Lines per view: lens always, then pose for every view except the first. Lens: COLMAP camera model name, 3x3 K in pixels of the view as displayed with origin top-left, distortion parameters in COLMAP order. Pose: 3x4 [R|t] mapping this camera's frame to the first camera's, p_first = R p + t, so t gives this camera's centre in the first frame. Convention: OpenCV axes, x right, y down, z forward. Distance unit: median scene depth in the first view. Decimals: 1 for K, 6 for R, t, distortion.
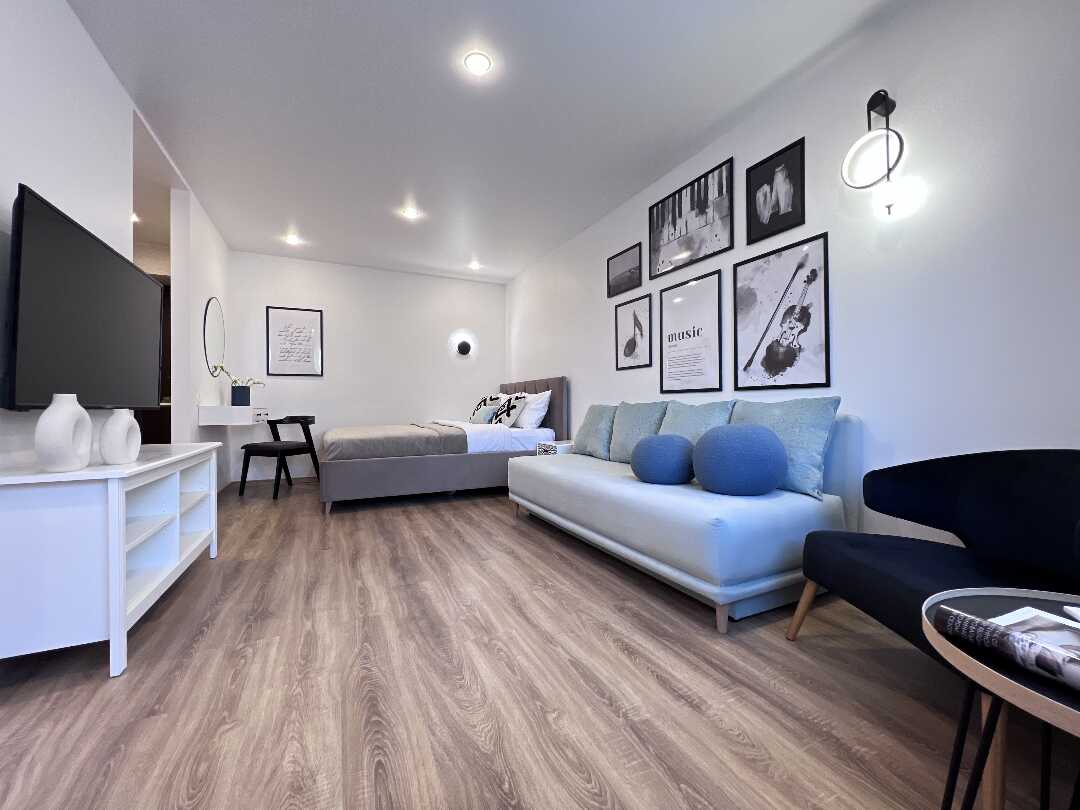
lens RADIAL K [[434.3, 0, 540.0], [0, 434.3, 405.0], [0, 0, 1]] dist [0.002010, 0.000075]
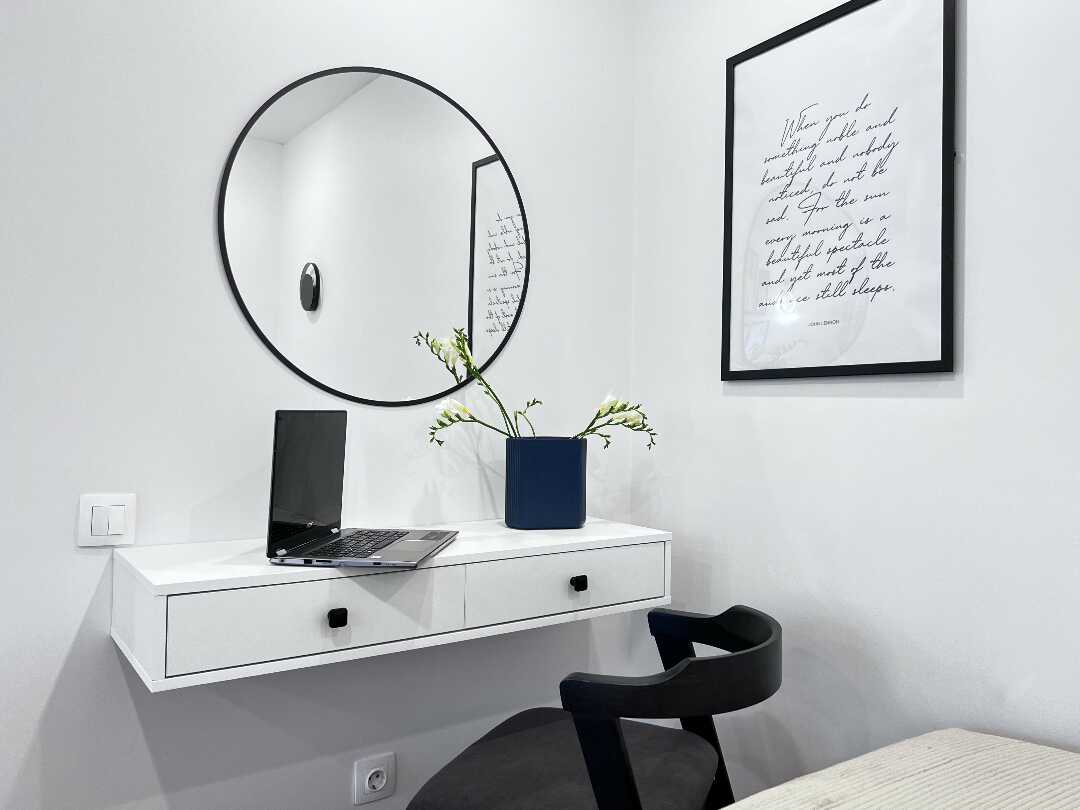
lens RADIAL K [[824.8, 0, 540.0], [0, 824.8, 405.0], [0, 0, 1]] dist [0.008620, 0.003480]
pose [[0.171557, -0.005915, -0.985156, -0.389879], [-0.010476, 0.999914, -0.007828, -0.084541], [0.985118, 0.011663, 0.171481, 1.351639]]
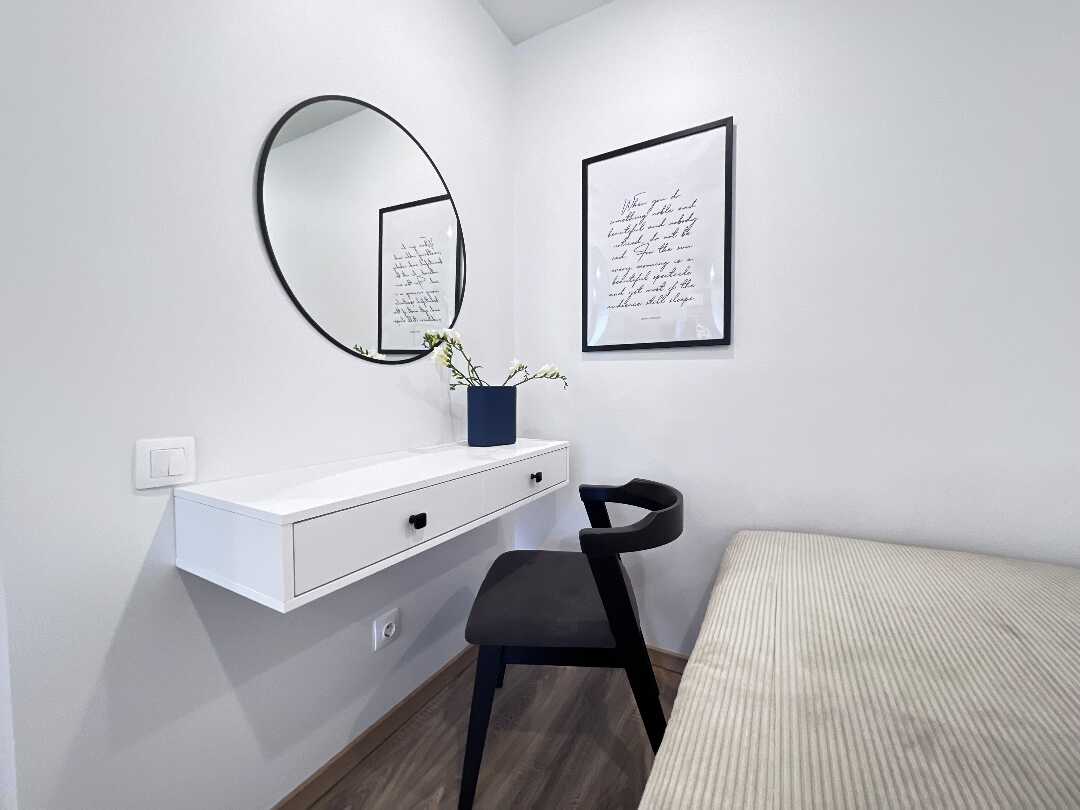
lens RADIAL K [[439.7, 0, 539.1], [0, 439.7, 400.1], [0, 0, 1]] dist [0.001973, 0.000013]
pose [[0.572208, 0.029985, -0.819560, -0.552775], [0.002086, 0.999275, 0.038016, -0.067552], [0.820106, -0.023463, 0.571730, 1.215608]]
